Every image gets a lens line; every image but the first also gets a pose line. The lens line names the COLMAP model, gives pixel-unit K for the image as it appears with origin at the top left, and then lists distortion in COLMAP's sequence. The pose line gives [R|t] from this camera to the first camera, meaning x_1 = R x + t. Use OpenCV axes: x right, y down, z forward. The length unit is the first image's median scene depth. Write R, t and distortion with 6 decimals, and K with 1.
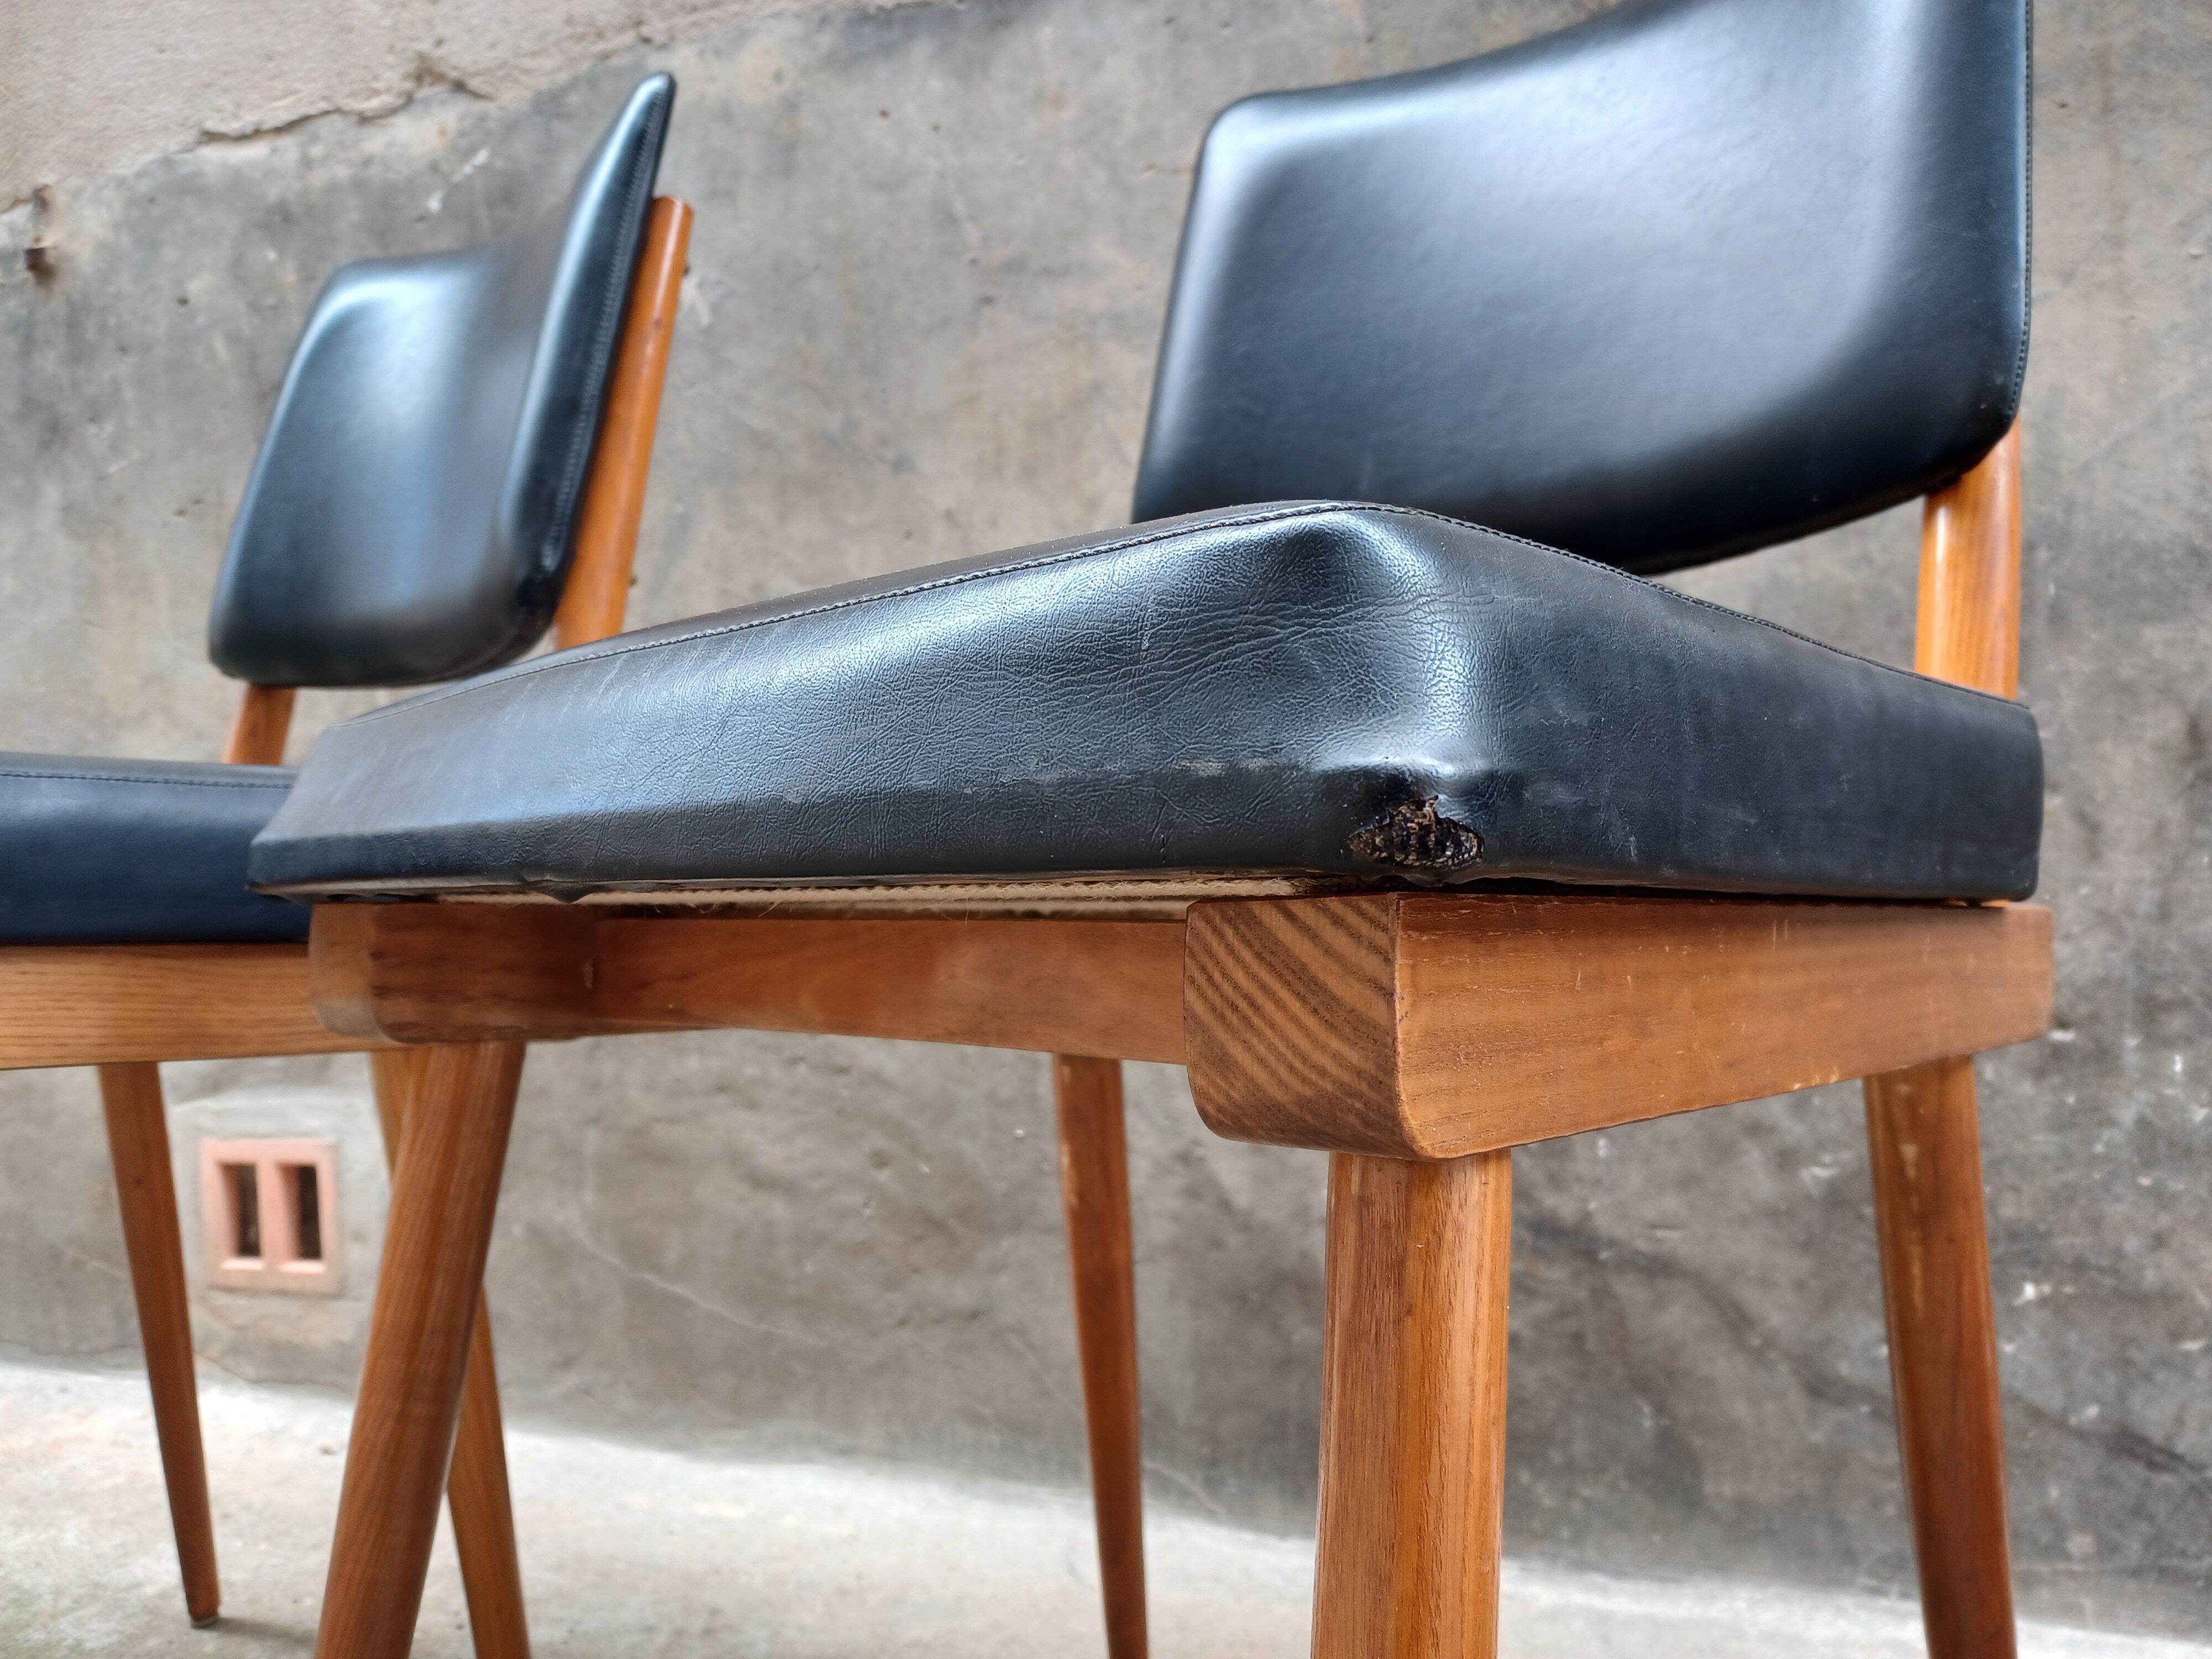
lens RADIAL K [[1601.7, 0, 1104.0], [0, 1601.7, 873.0], [0, 0, 1]] dist [0.029860, -0.016868]
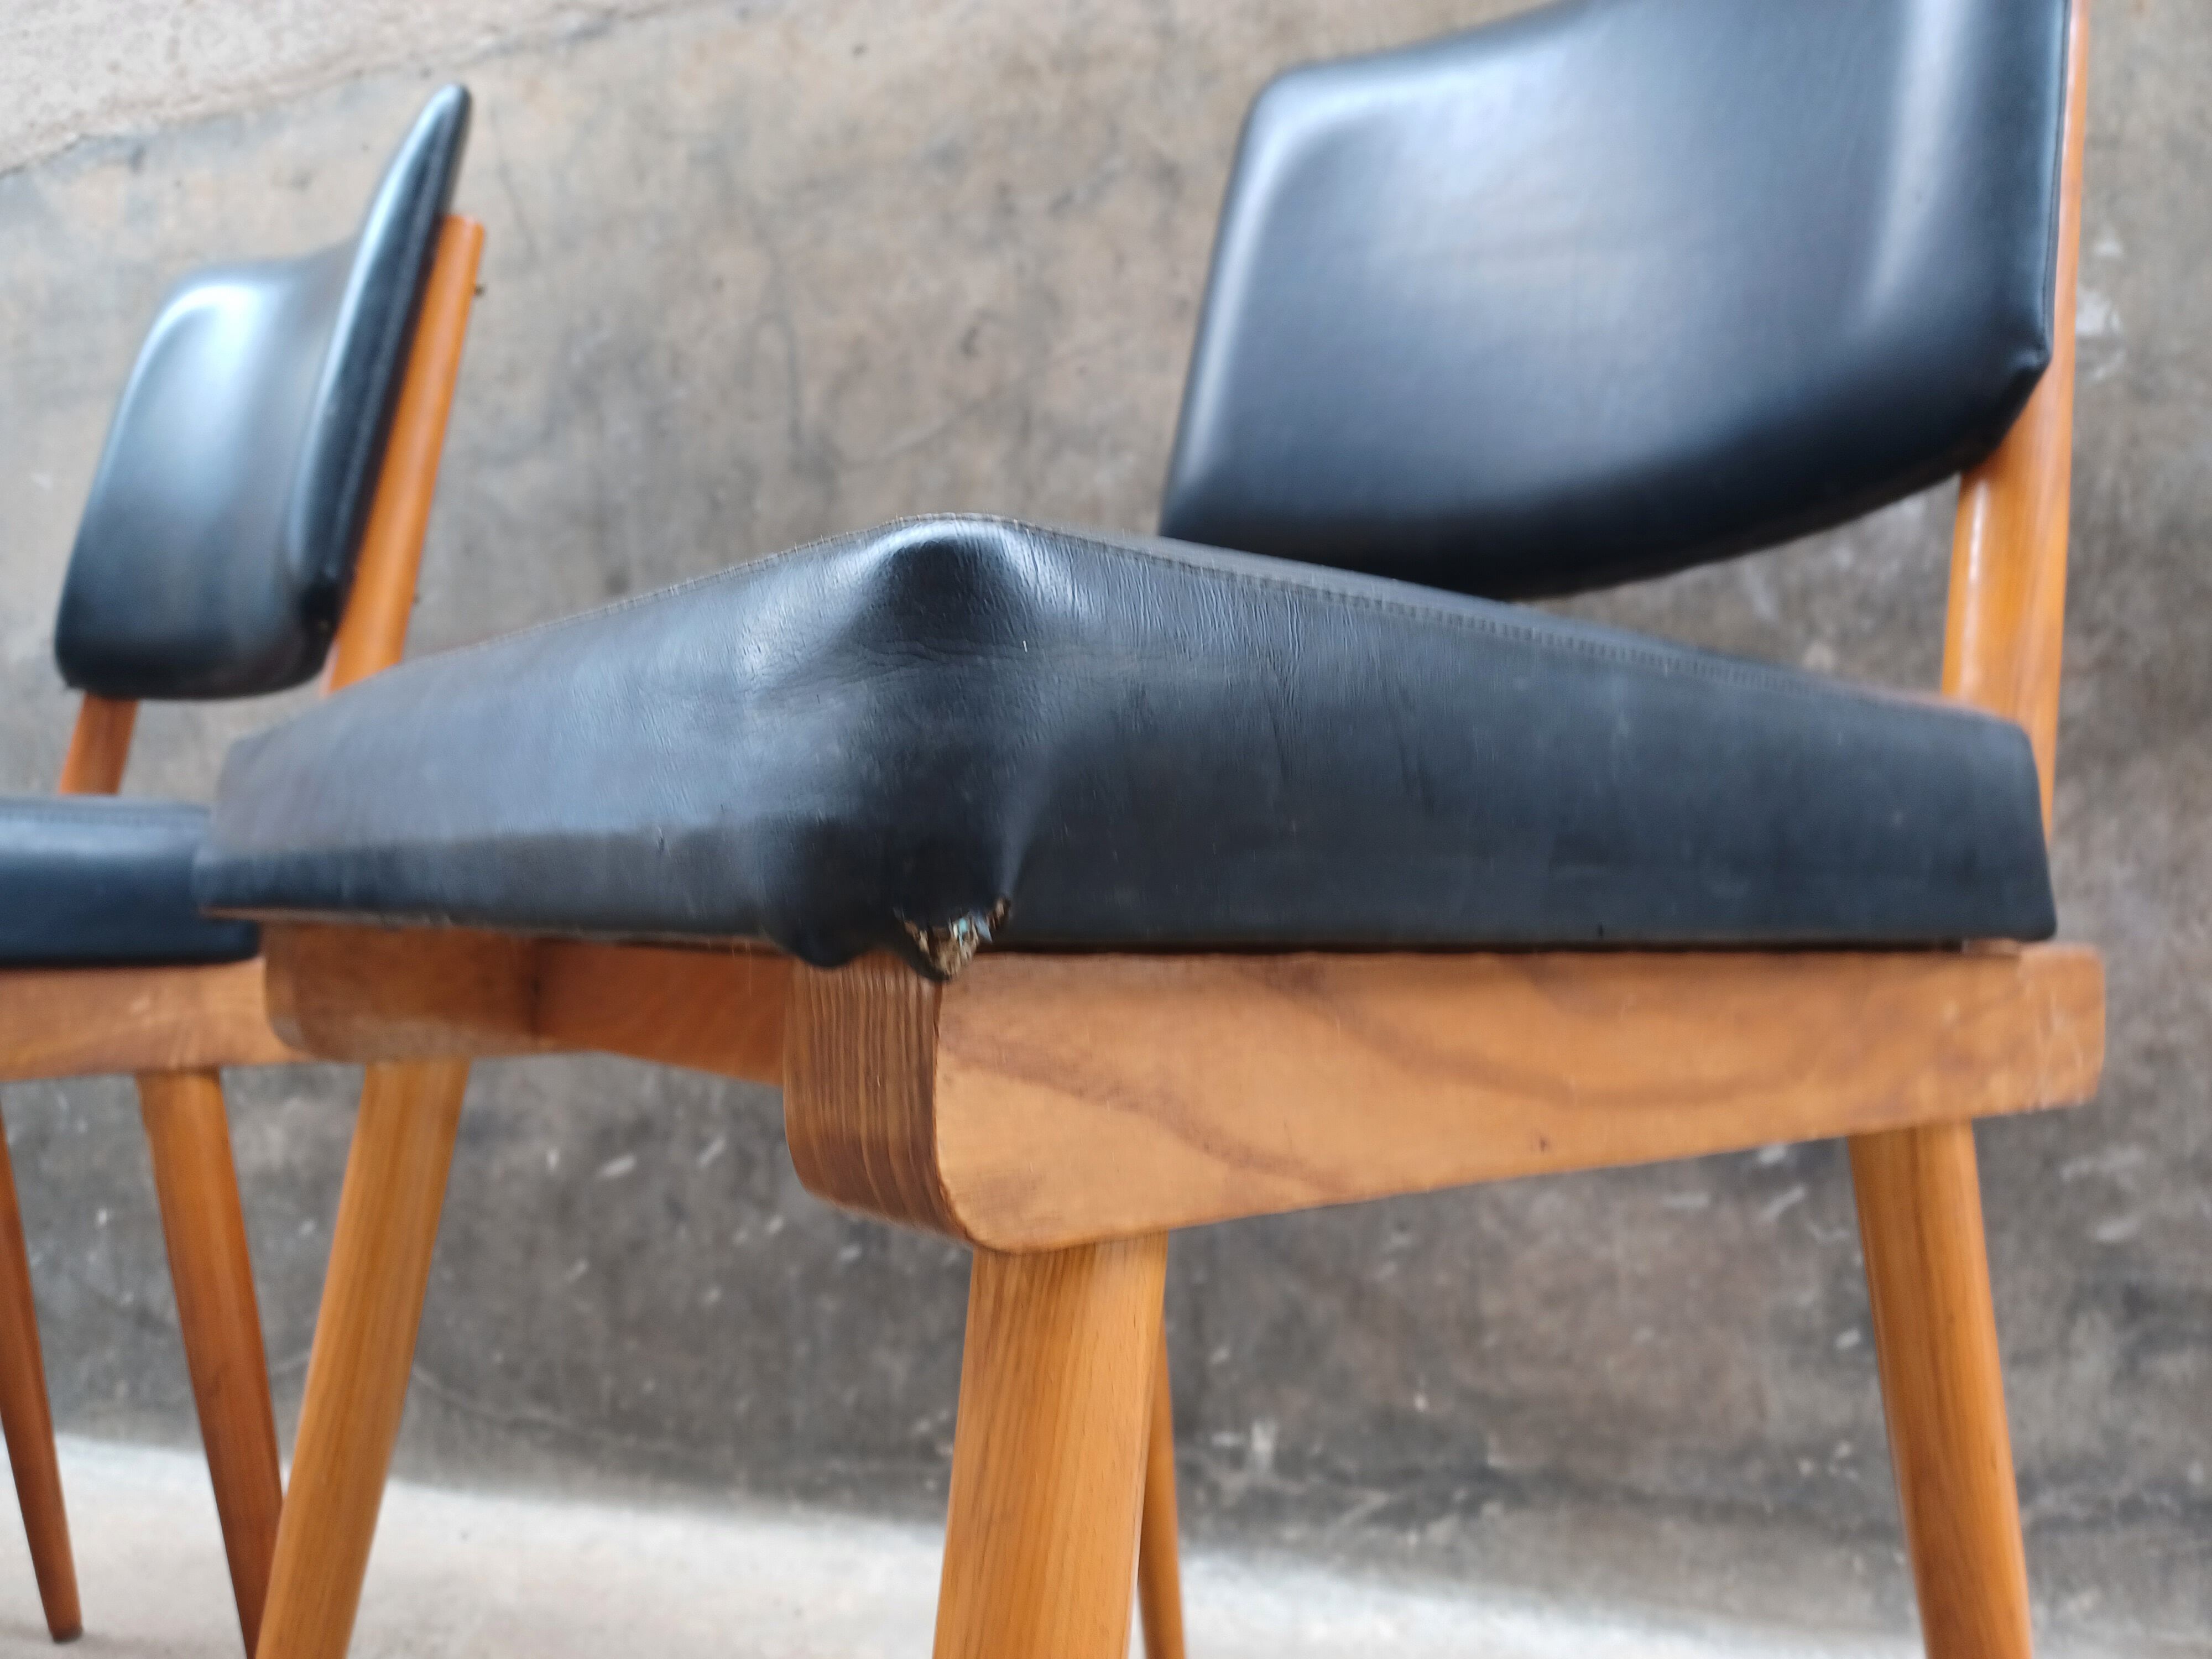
lens RADIAL K [[1601.7, 0, 1136.5], [0, 1601.7, 844.6], [0, 0, 1]] dist [0.029860, -0.016868]
pose [[0.999279, -0.011031, 0.036324, 1.109858], [0.011549, 0.999834, -0.014086, -0.033599], [-0.036162, 0.014495, 0.999241, -0.375446]]
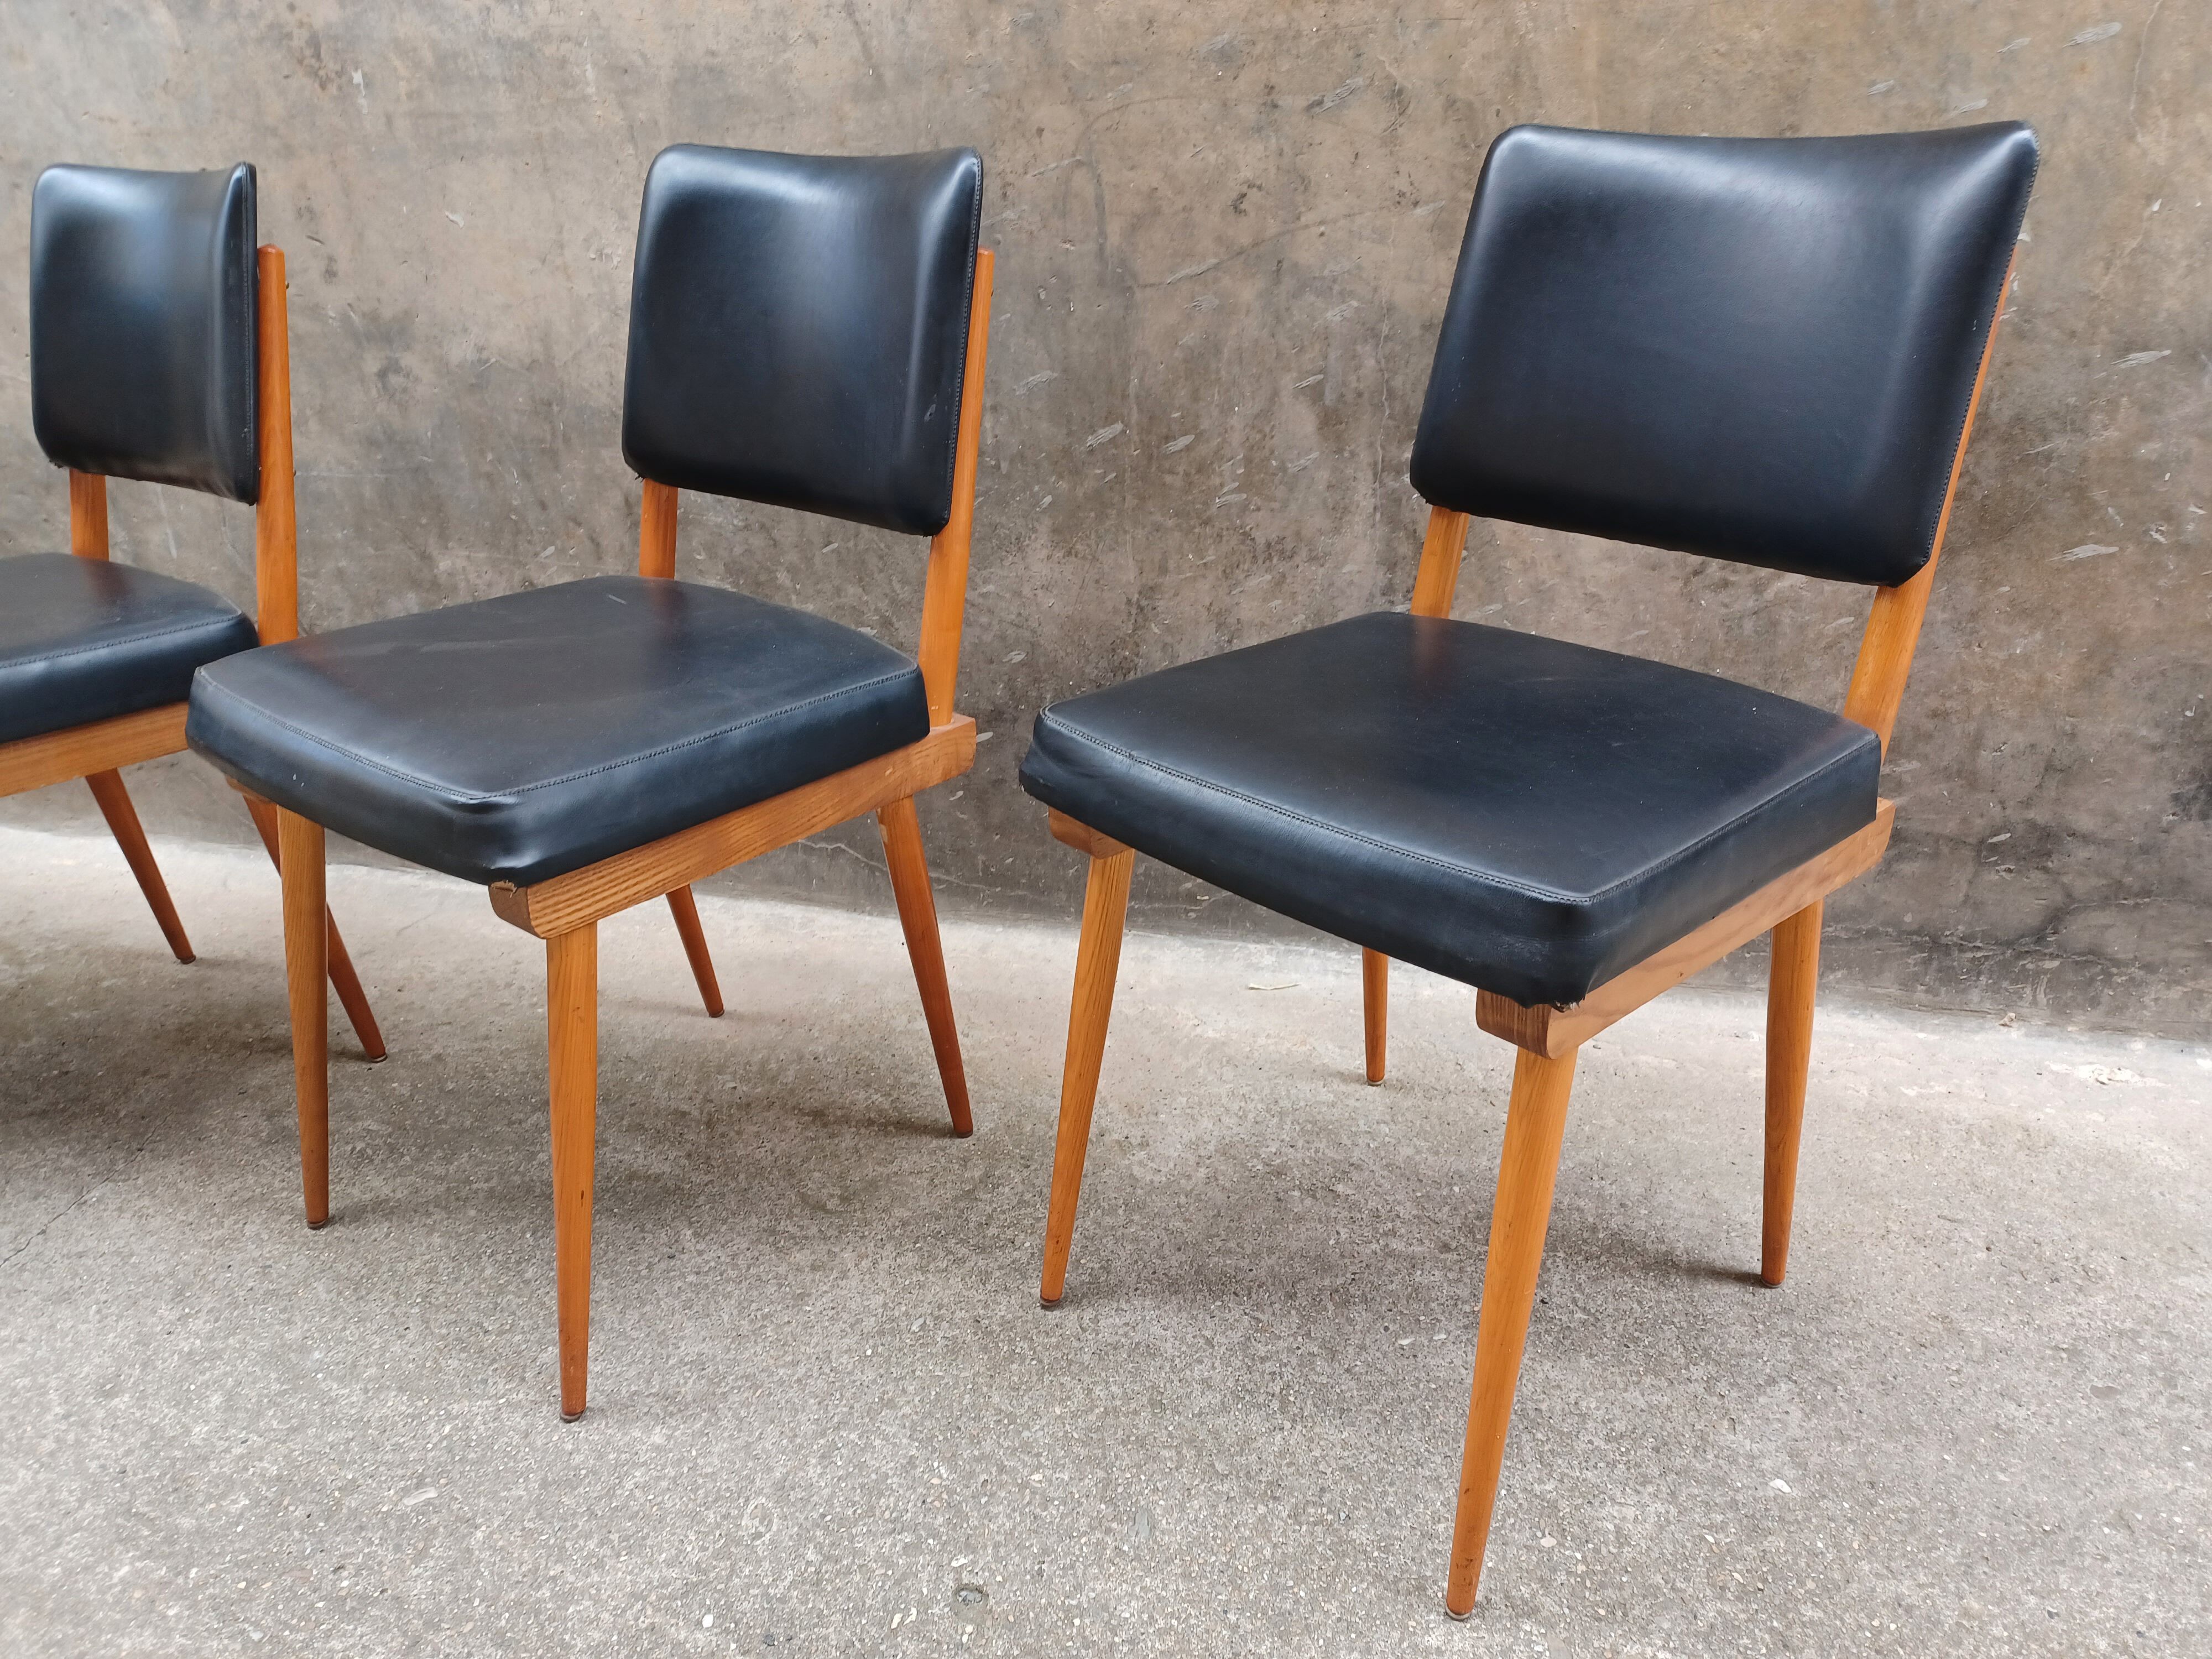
lens RADIAL K [[1601.7, 0, 1108.8], [0, 1601.7, 808.0], [0, 0, 1]] dist [0.029860, -0.016868]
pose [[0.995112, -0.056507, 0.080986, 0.817868], [0.017152, 0.906540, 0.421772, -0.439233], [-0.097250, -0.418321, 0.903078, -0.806582]]
